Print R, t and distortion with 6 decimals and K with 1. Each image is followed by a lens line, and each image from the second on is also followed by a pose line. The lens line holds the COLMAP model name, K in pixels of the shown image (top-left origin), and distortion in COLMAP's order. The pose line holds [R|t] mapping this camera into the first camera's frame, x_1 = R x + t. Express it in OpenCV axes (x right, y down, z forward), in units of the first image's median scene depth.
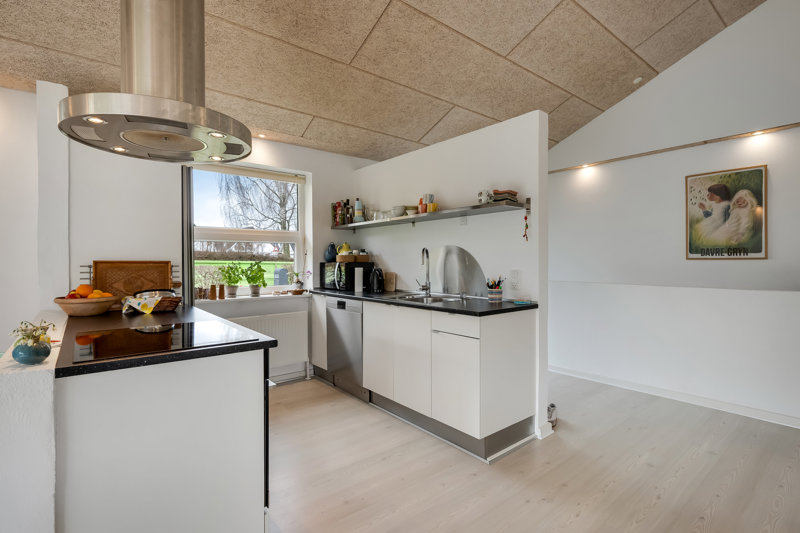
lens RADIAL K [[388.7, 0, 401.6], [0, 388.7, 263.2], [0, 0, 1]] dist [-0.000068, 0.000374]
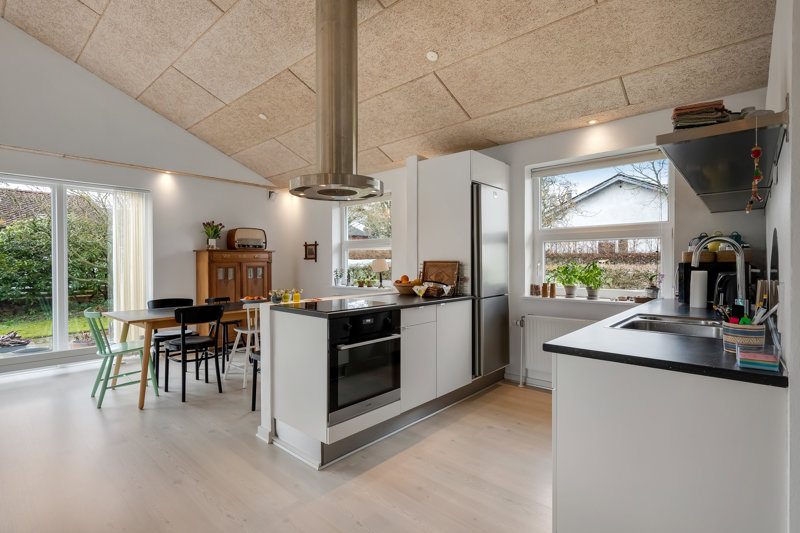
lens RADIAL K [[388.7, 0, 394.1], [0, 388.7, 266.5], [0, 0, 1]] dist [-0.000068, 0.000374]
pose [[0.144669, 0.012068, -0.989406, 0.460219], [-0.002592, 0.999927, 0.011817, -0.001575], [0.989477, 0.000855, 0.144690, 0.401625]]
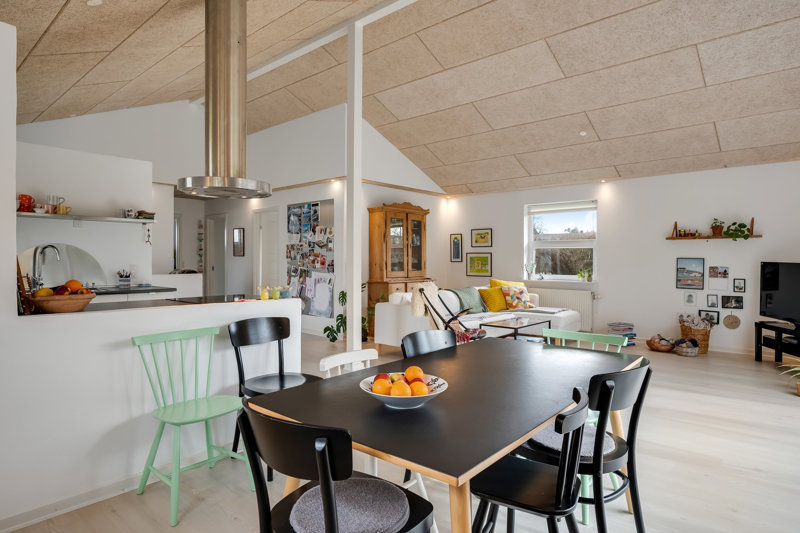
lens RADIAL K [[461.7, 0, 397.9], [0, 461.7, 263.3], [0, 0, 1]] dist [-0.001173, -0.003771]
pose [[-0.155021, -0.007334, 0.987884, -1.135393], [0.003705, 0.999961, 0.008005, 0.001277], [-0.987904, 0.004901, -0.154988, 0.221082]]
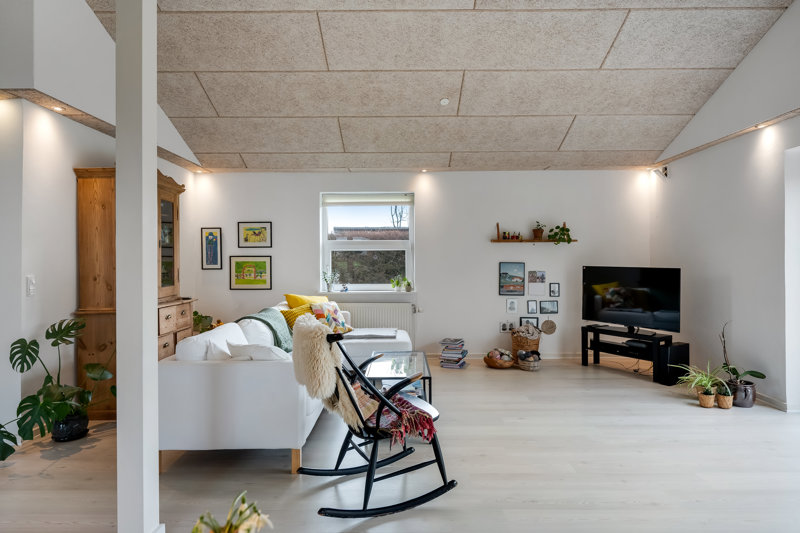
lens RADIAL K [[461.7, 0, 401.8], [0, 461.7, 260.4], [0, 0, 1]] dist [-0.001173, -0.003771]
pose [[-0.769667, 0.005915, 0.638418, -0.375366], [0.009277, 0.999955, 0.001921, -0.013483], [-0.638378, 0.007401, -0.769688, 0.356893]]
